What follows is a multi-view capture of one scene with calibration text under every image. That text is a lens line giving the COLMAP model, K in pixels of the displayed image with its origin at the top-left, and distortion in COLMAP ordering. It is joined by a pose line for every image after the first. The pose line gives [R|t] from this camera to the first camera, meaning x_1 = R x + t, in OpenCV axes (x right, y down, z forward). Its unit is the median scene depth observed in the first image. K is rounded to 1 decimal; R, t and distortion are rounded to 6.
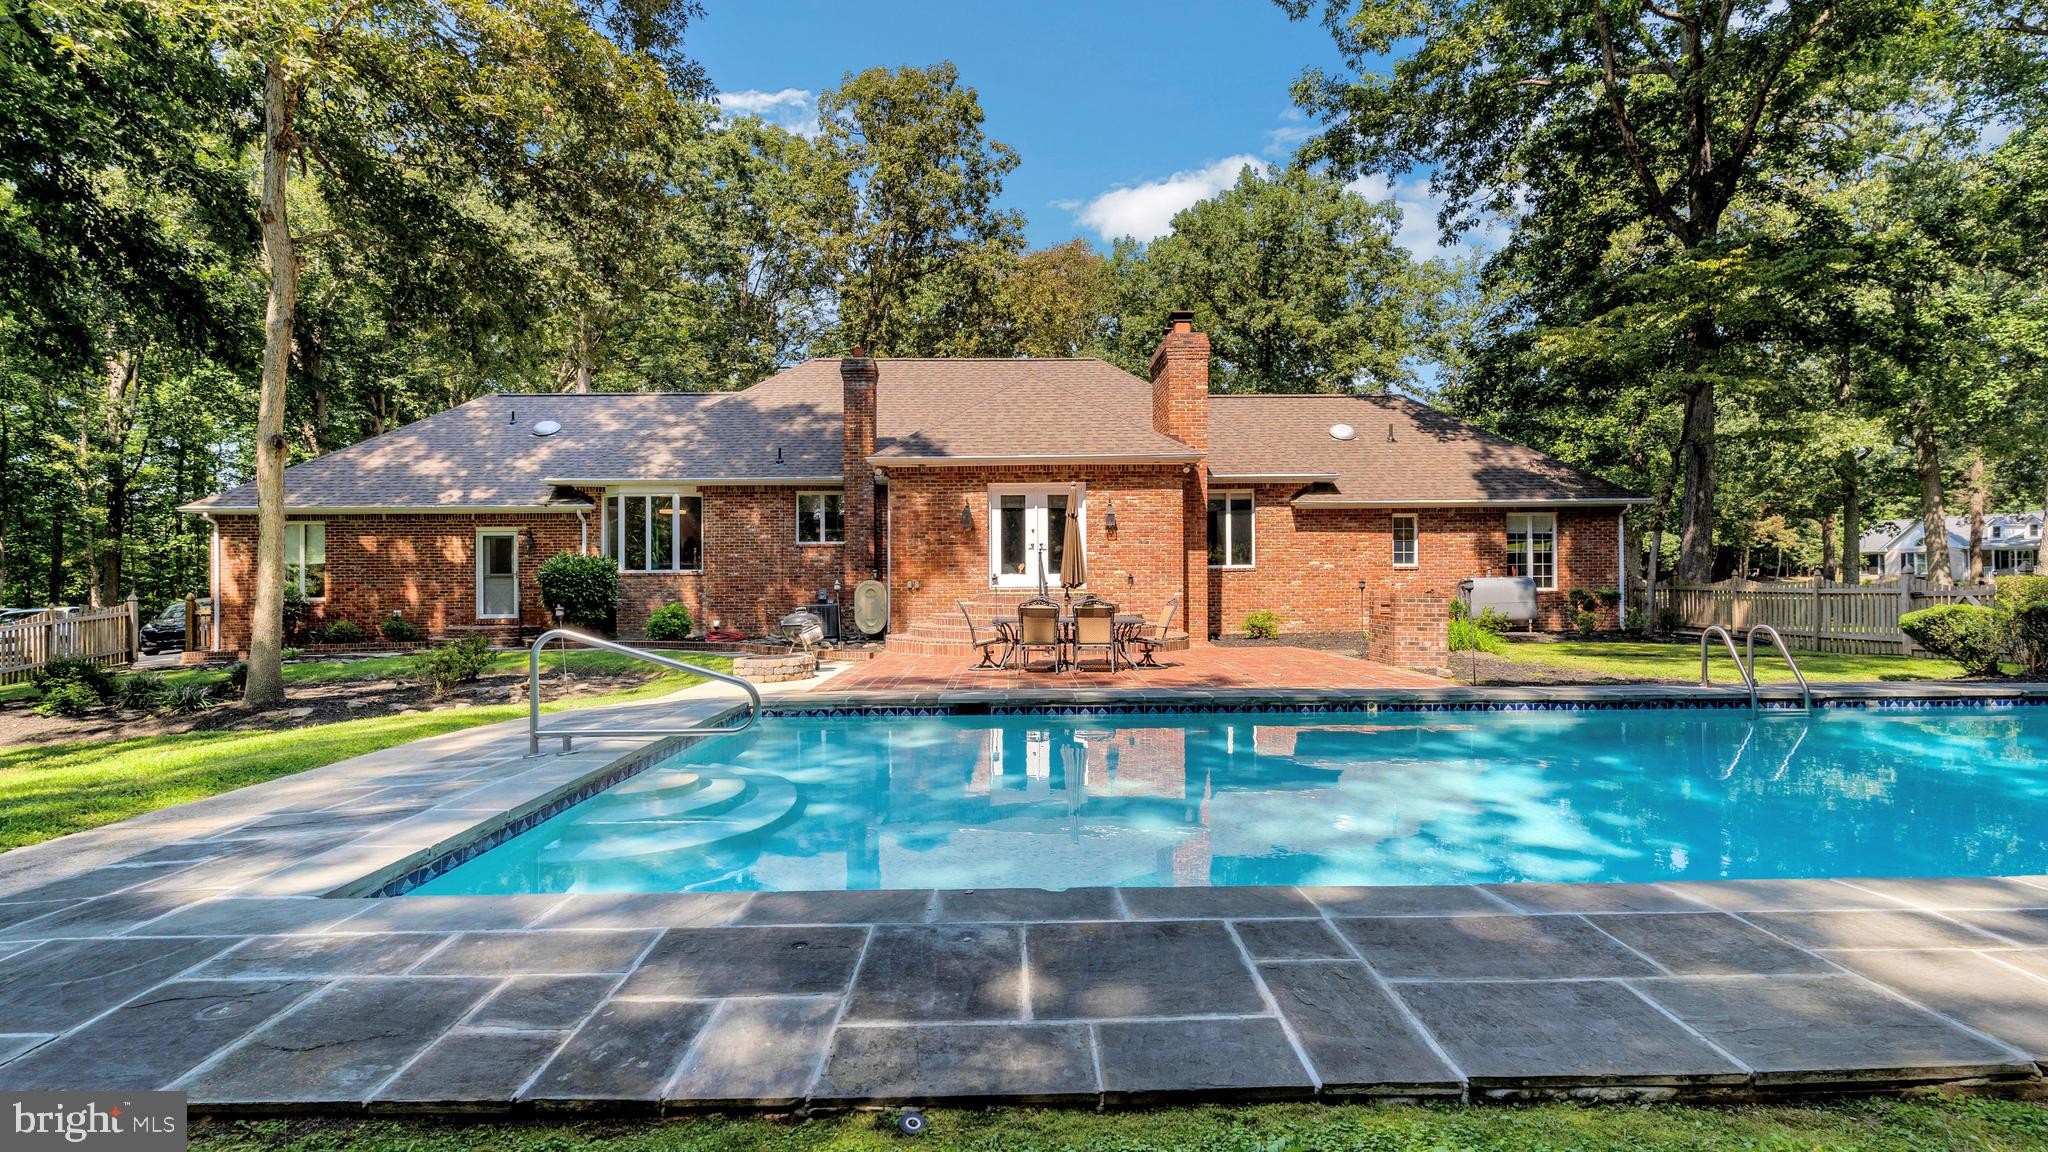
lens RADIAL K [[982.2, 0, 1024.0], [0, 982.2, 576.0], [0, 0, 1]] dist [0.000458, 0.000144]
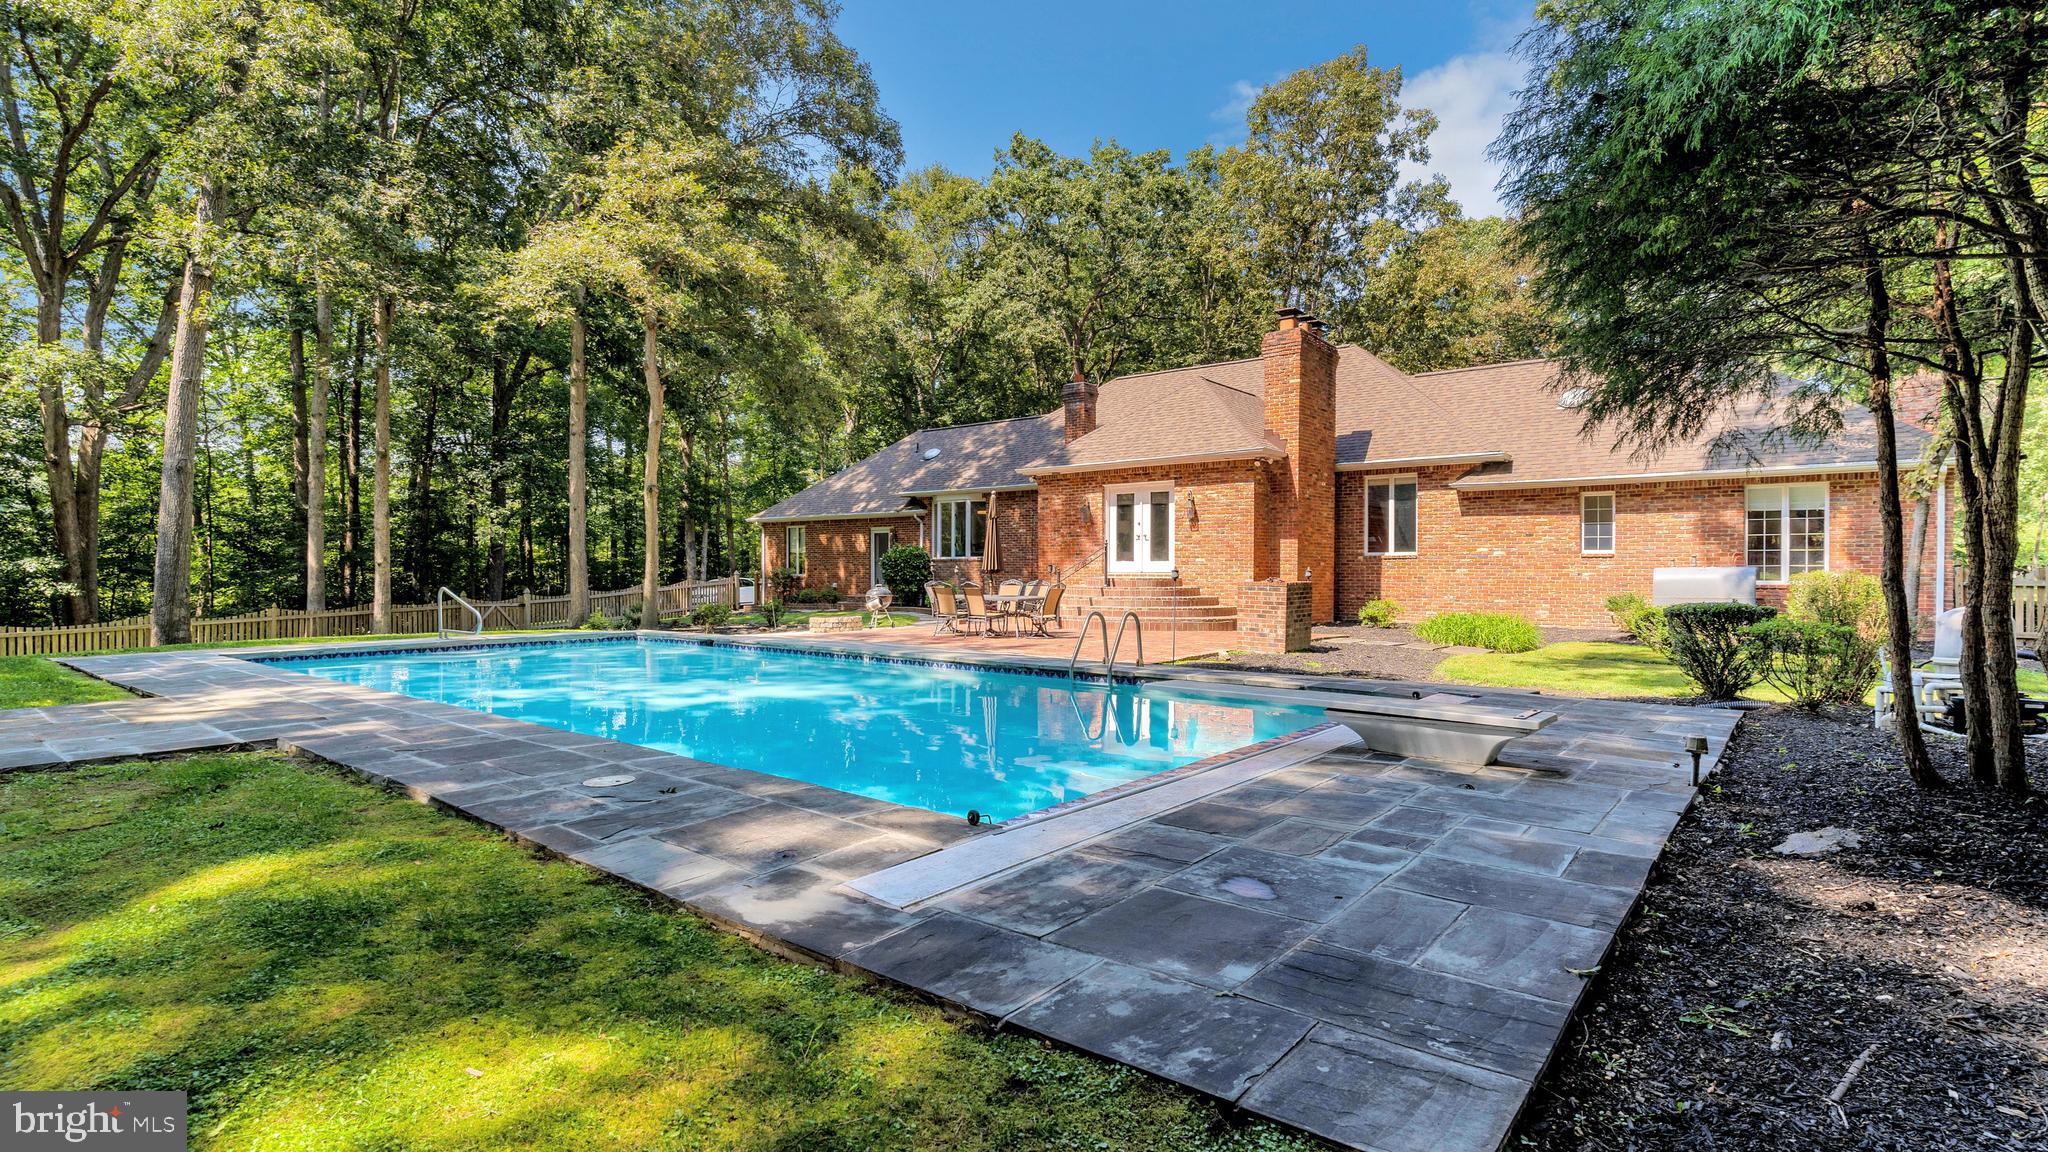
lens RADIAL K [[982.2, 0, 1024.0], [0, 982.2, 576.0], [0, 0, 1]] dist [0.000458, 0.000144]
pose [[0.767230, 0.013583, -0.641228, 0.562077], [-0.001932, 0.999820, 0.018866, -0.005201], [0.641369, -0.013236, 0.767118, 0.019397]]
